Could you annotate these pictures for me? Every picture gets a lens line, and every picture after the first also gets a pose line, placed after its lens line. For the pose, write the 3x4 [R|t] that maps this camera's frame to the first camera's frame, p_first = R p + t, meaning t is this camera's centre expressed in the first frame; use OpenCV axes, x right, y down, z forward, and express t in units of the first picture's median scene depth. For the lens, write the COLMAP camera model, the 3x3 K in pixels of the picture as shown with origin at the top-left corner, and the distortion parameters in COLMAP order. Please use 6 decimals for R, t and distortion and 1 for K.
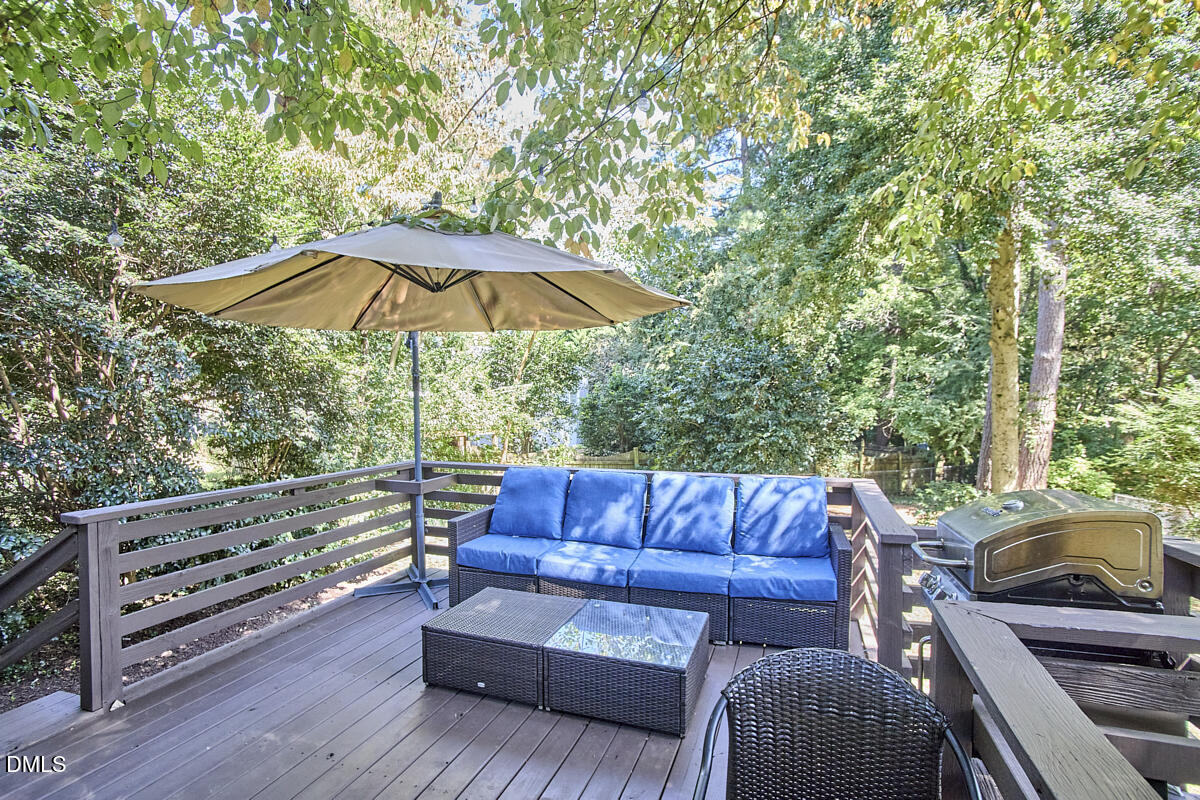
lens RADIAL K [[582.2, 0, 592.7], [0, 582.2, 405.9], [0, 0, 1]] dist [-0.095742, 0.047522]
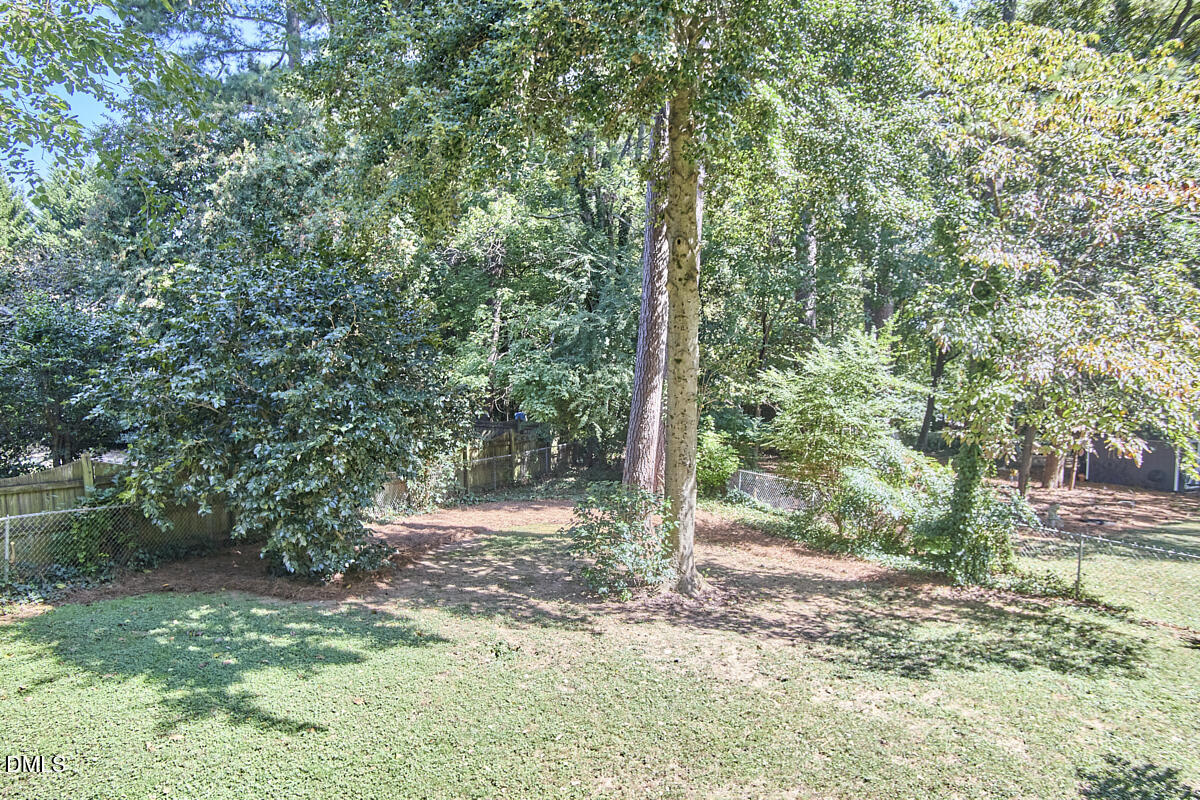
lens RADIAL K [[733.7, 0, 589.5], [0, 733.7, 414.5], [0, 0, 1]] dist [-0.049597, 0.035366]
pose [[0.796889, -0.037222, 0.602977, 0.049981], [-0.004165, 0.997738, 0.067095, -0.009562], [-0.604111, -0.055979, 0.794932, 0.243542]]
